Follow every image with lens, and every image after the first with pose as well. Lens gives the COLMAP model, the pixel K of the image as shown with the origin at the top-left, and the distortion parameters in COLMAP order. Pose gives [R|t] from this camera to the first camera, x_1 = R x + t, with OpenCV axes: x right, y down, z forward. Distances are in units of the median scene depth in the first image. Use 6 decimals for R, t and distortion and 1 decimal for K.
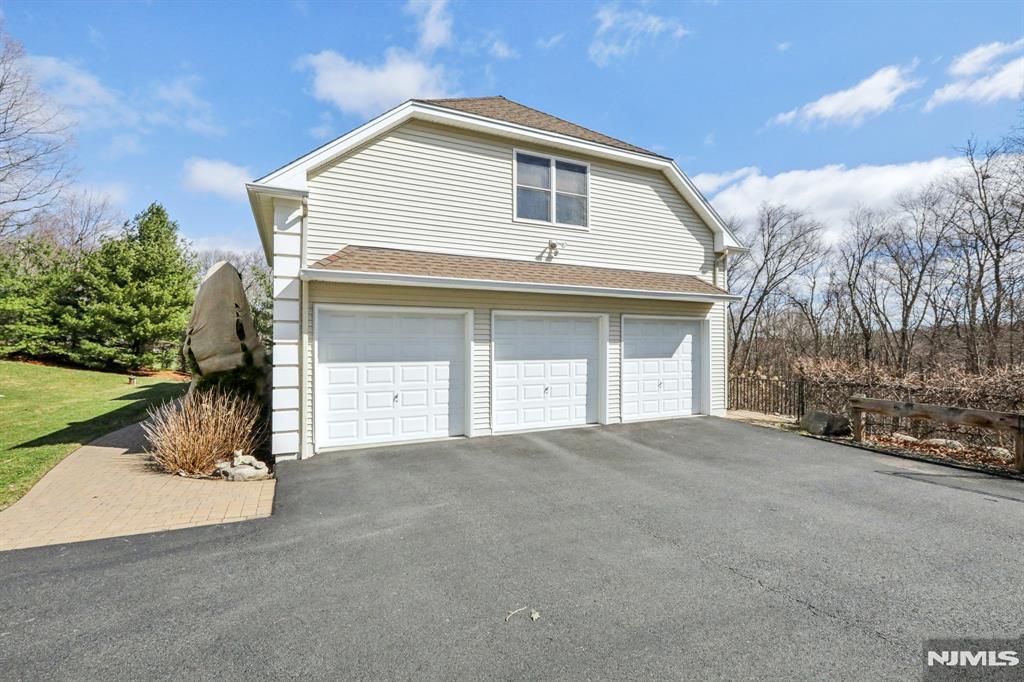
lens RADIAL K [[450.0, 0, 512.0], [0, 450.0, 341.0], [0, 0, 1]] dist [-0.000232, 0.000063]
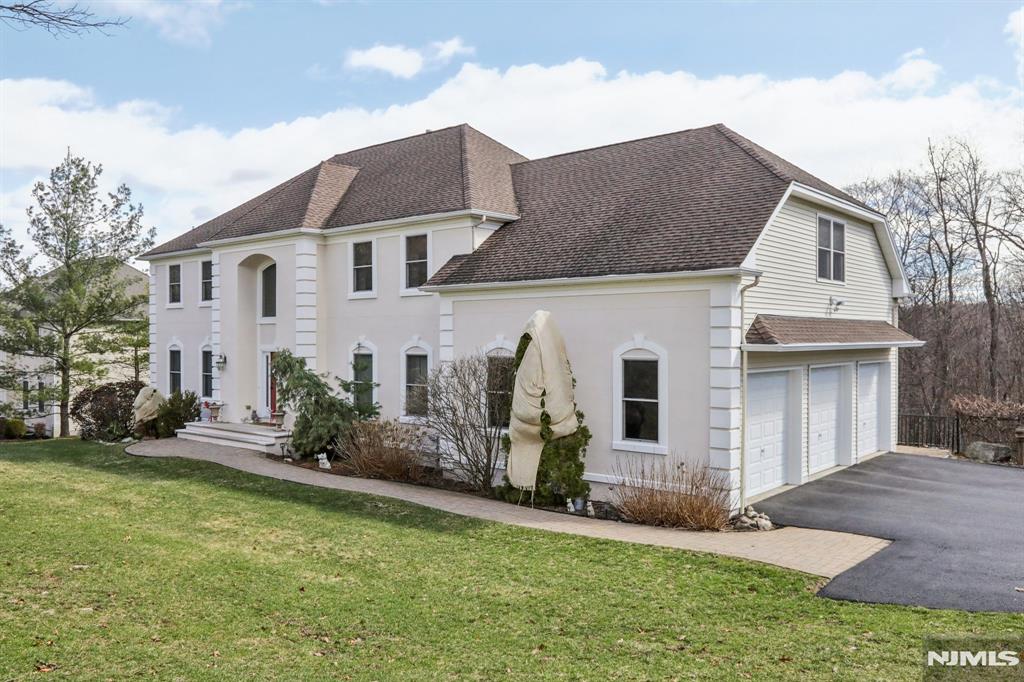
lens RADIAL K [[796.9, 0, 512.0], [0, 796.9, 341.0], [0, 0, 1]] dist [0.007432, 0.004895]
pose [[0.908752, -0.003132, 0.417325, -1.354778], [-0.001887, 0.999931, 0.011613, -0.135689], [-0.417333, -0.011341, 0.908683, -0.394397]]
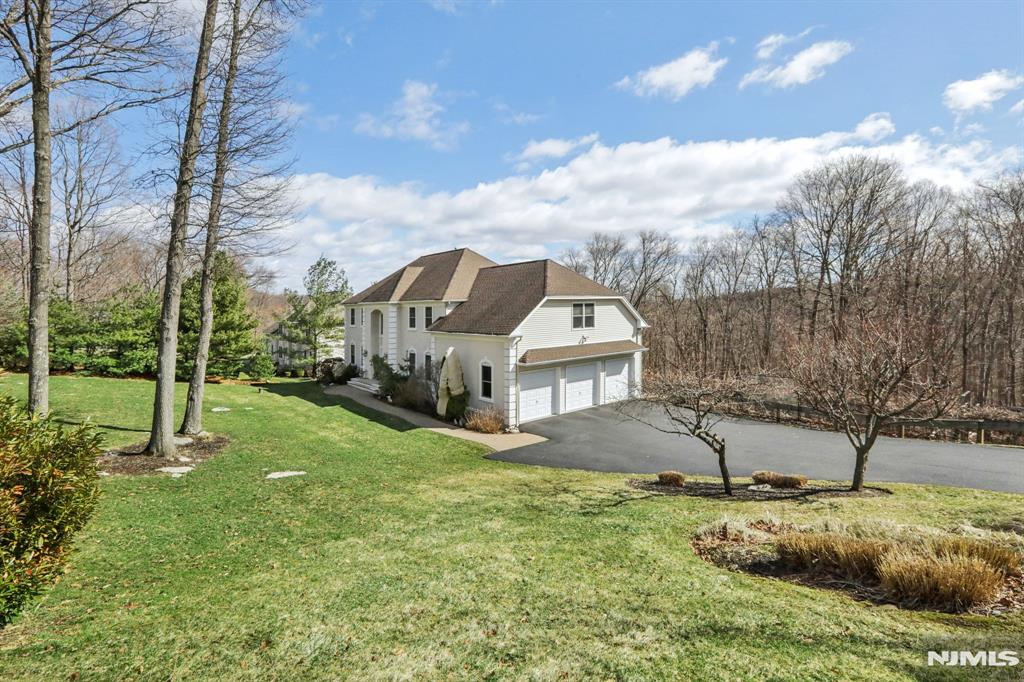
lens RADIAL K [[469.0, 0, 513.2], [0, 469.0, 310.2], [0, 0, 1]] dist [-0.000313, 0.000004]
pose [[0.967006, -0.015413, 0.254286, -0.952376], [0.012443, 0.999834, 0.013281, -0.398844], [-0.254449, -0.009678, 0.967038, -1.437709]]
